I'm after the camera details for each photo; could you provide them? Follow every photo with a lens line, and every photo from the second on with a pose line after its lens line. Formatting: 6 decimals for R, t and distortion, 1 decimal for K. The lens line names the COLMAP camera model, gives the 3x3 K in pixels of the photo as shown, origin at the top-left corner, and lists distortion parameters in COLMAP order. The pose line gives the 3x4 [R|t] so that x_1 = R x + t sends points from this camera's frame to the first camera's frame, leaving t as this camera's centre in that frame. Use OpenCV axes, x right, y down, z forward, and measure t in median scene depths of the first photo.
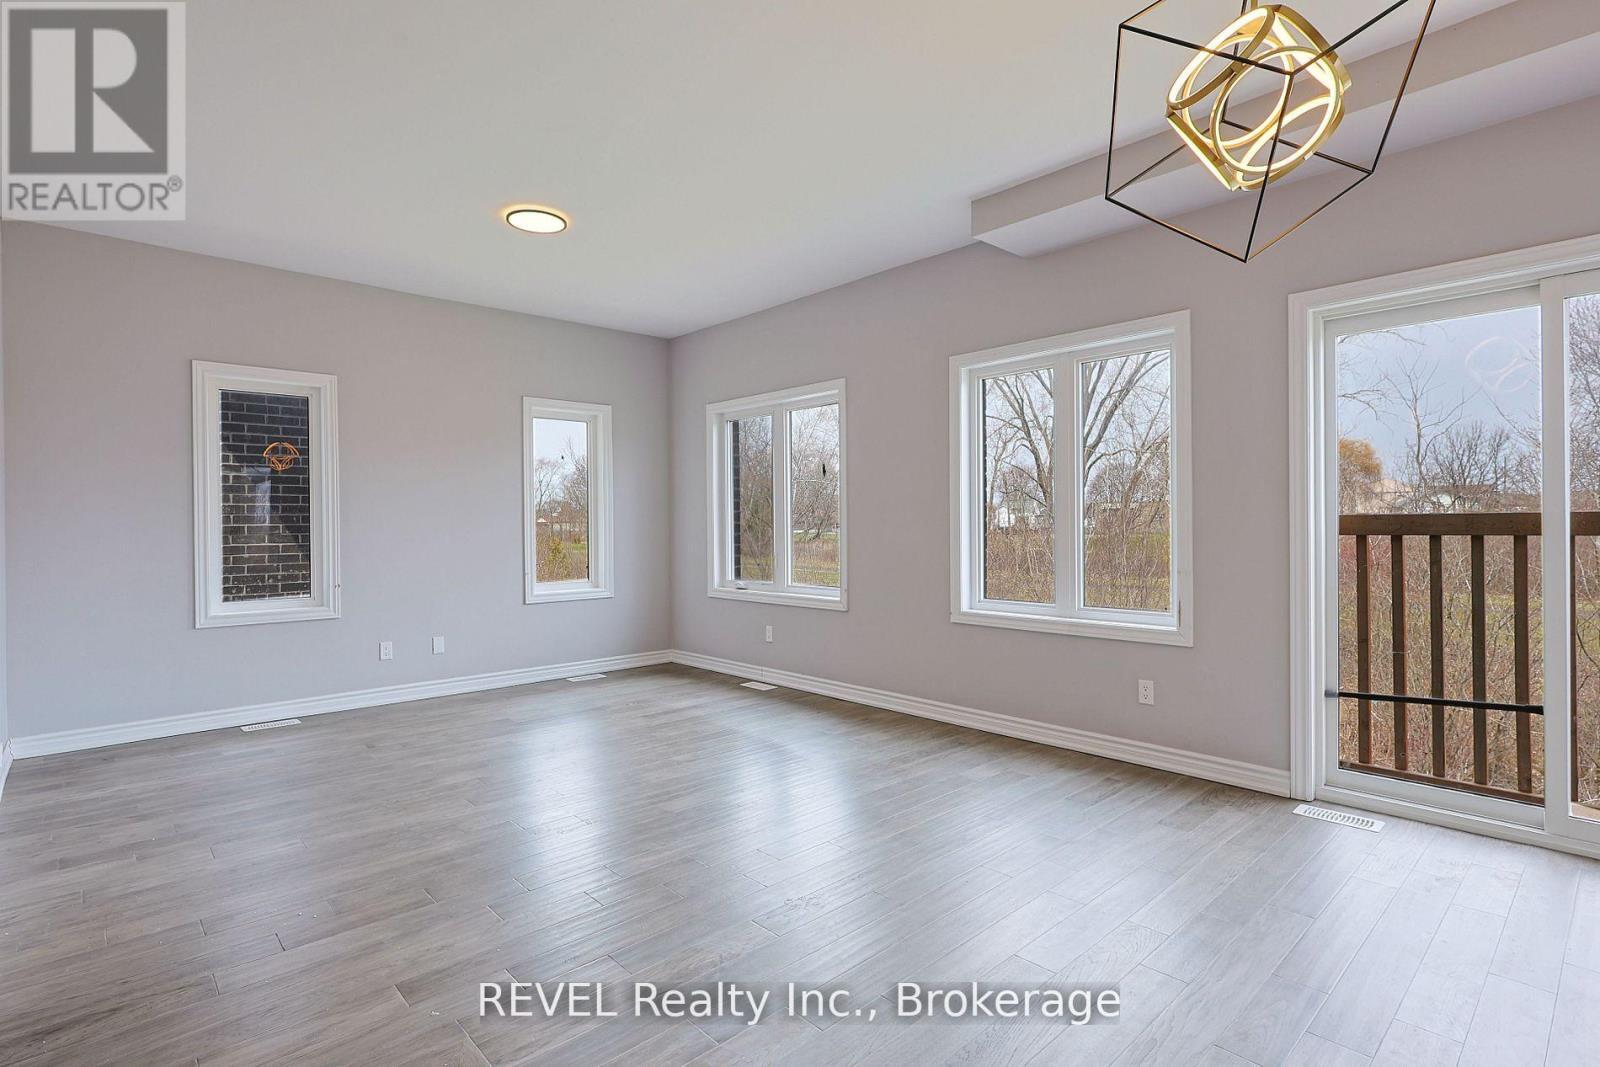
lens RADIAL K [[780.2, 0, 798.1], [0, 780.2, 527.3], [0, 0, 1]] dist [-0.005968, 0.000196]
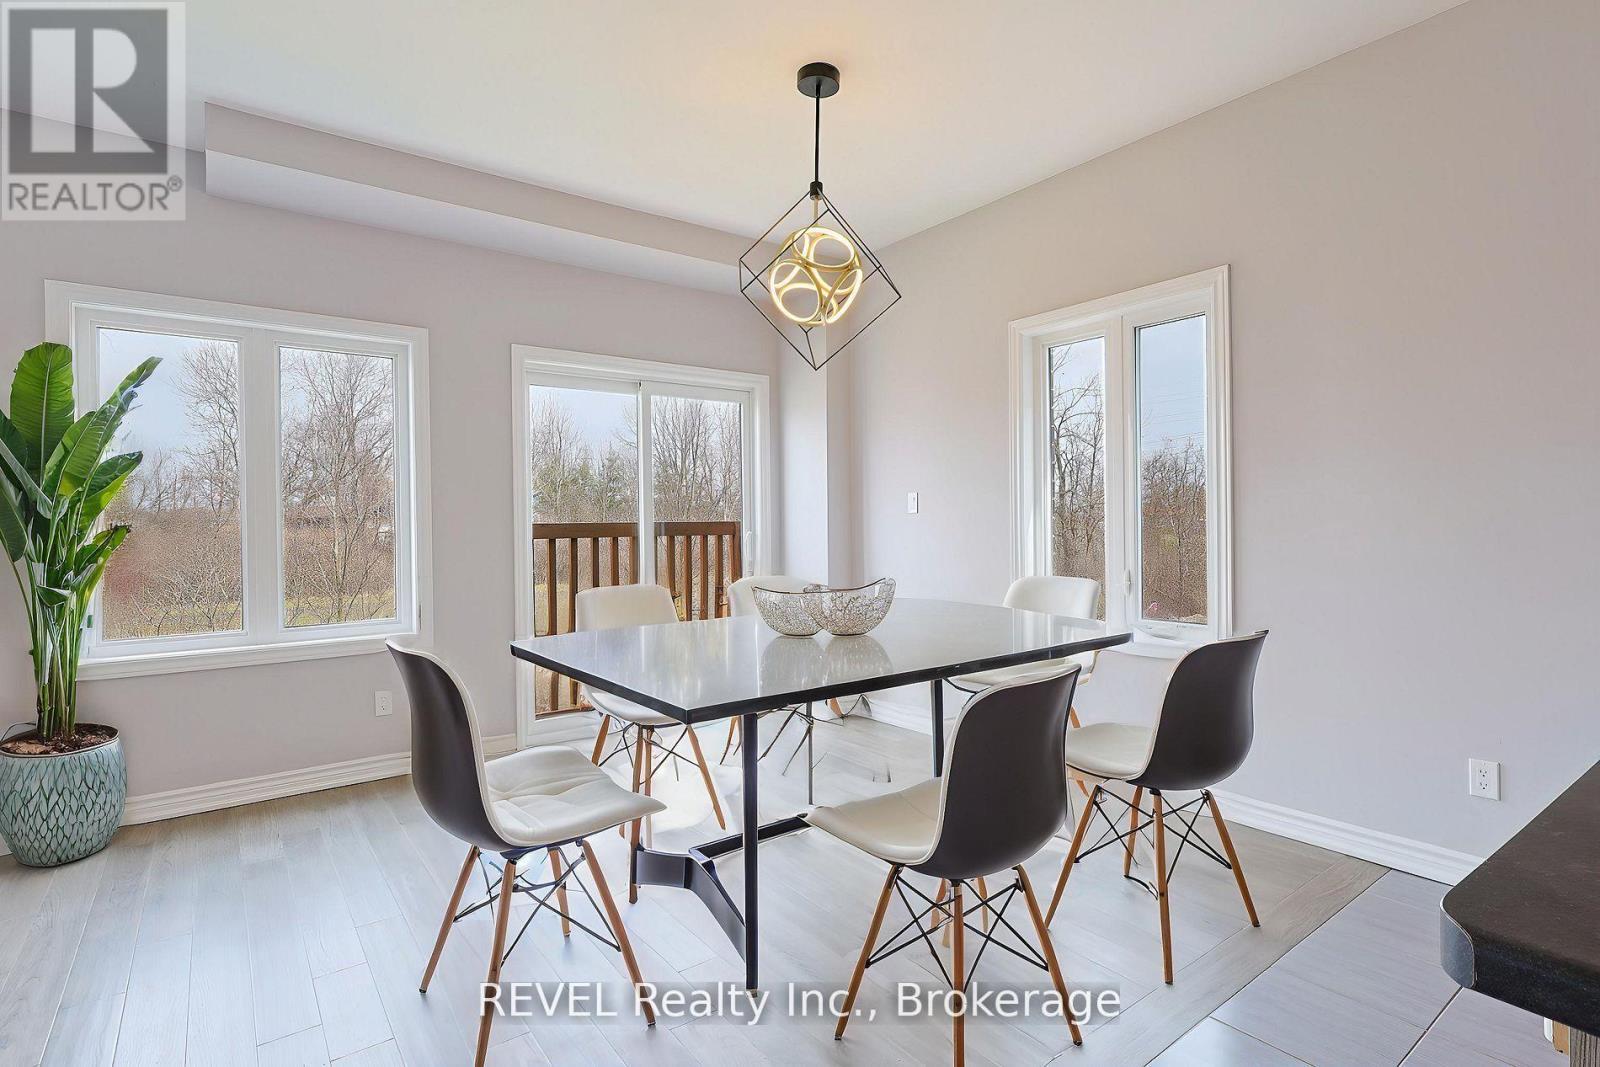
lens RADIAL K [[780.2, 0, 795.6], [0, 780.2, 523.7], [0, 0, 1]] dist [-0.005968, 0.000196]
pose [[0.105501, 0.004169, 0.994411, -0.487934], [0.009590, 0.999940, -0.005210, -0.003710], [-0.994373, 0.010086, 0.105454, 0.385792]]
